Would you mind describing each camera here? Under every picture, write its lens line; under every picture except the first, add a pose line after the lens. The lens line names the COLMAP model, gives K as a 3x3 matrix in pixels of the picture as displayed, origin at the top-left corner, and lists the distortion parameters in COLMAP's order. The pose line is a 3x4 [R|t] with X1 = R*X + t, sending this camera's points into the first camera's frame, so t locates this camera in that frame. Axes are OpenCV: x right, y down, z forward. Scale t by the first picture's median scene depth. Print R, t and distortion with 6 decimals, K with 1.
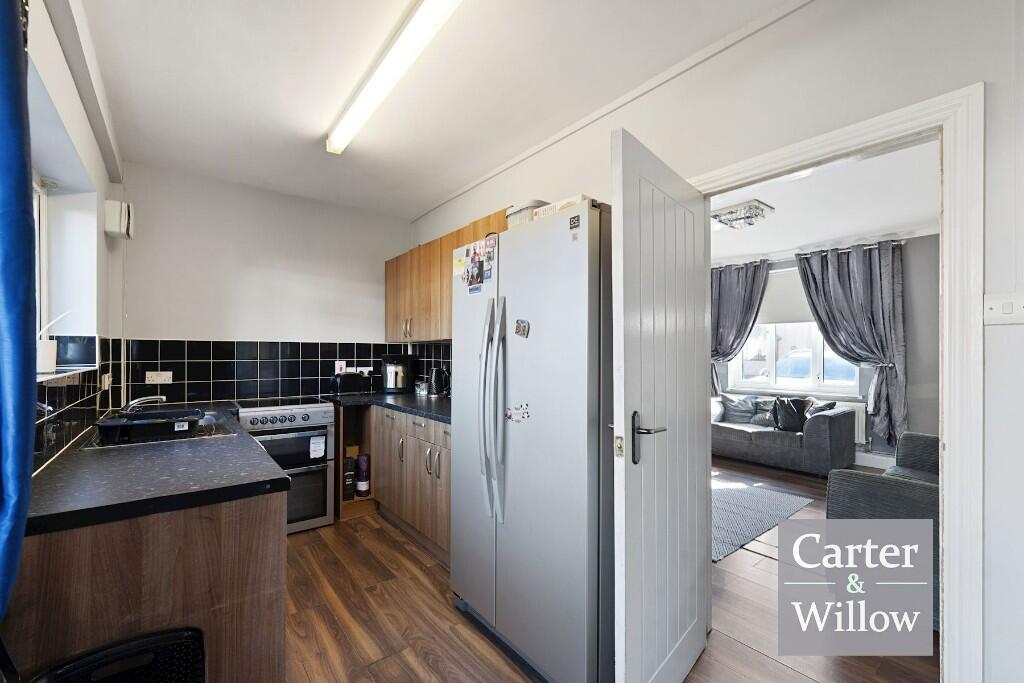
lens RADIAL K [[419.0, 0, 510.7], [0, 419.0, 355.4], [0, 0, 1]] dist [-0.000366, -0.000183]
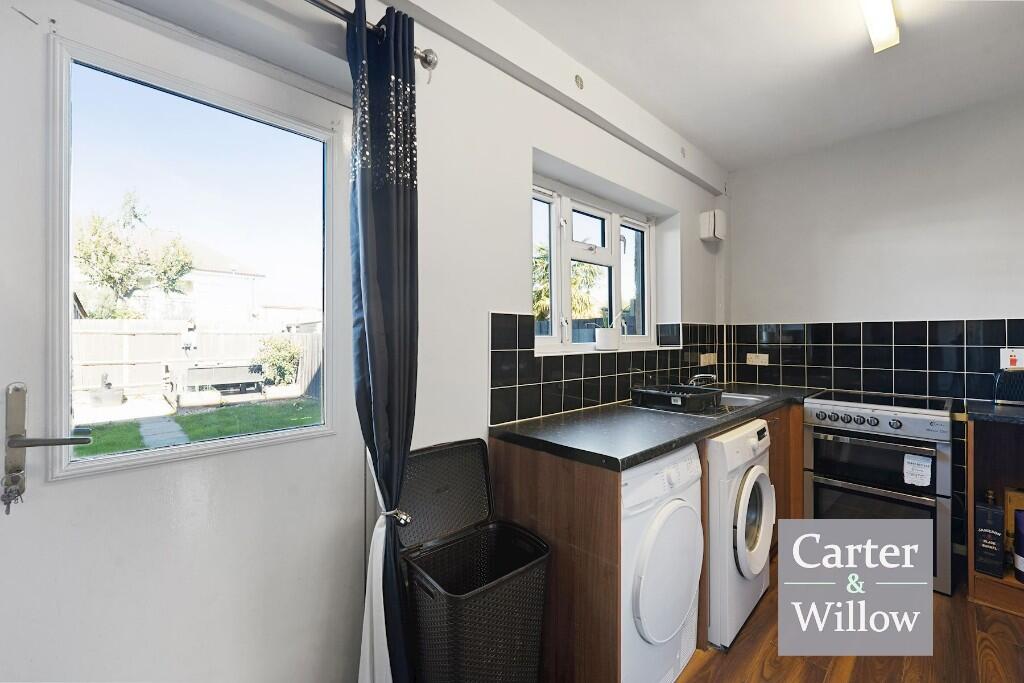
lens RADIAL K [[421.4, 0, 511.1], [0, 421.4, 336.2], [0, 0, 1]] dist [0.000485, -0.000159]
pose [[0.079384, -0.005117, -0.996831, 0.188757], [-0.002696, 0.999982, -0.005348, 0.000704], [0.996840, 0.003112, 0.079368, 0.270916]]
